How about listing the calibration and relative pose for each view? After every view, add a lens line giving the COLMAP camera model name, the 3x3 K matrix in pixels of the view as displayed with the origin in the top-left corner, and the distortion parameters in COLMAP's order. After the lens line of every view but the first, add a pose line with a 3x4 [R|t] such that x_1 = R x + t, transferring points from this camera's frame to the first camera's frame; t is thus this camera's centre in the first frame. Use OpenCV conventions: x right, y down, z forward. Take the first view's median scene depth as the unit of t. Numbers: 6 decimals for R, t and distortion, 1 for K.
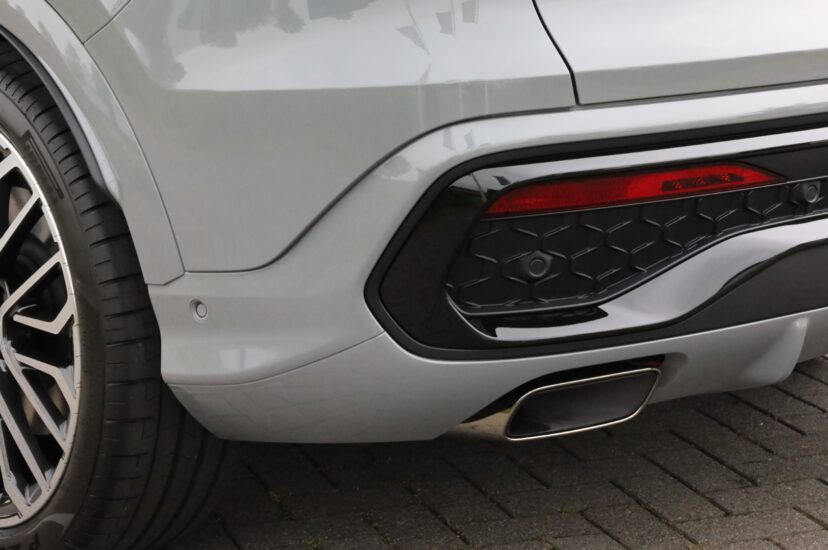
lens RADIAL K [[1922.0, 0, 408.6], [0, 1922.0, 274.0], [0, 0, 1]] dist [0.099822, 0.000000]
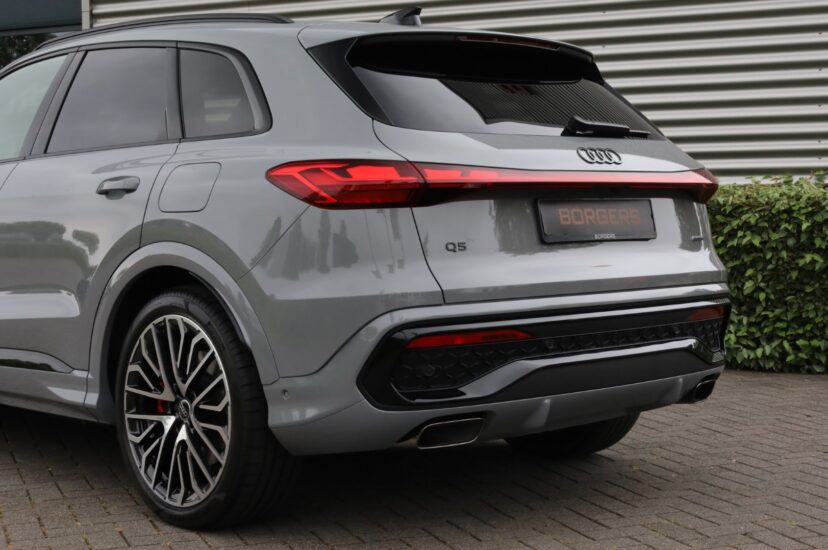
lens RADIAL K [[1440.3, 0, 420.5], [0, 1440.3, 278.9], [0, 0, 1]] dist [-0.232719, 0.000000]
pose [[0.999814, -0.004523, 0.018742, 0.021110], [0.007336, 0.988220, -0.152866, 0.143515], [-0.017830, 0.152975, 0.988069, -0.714217]]
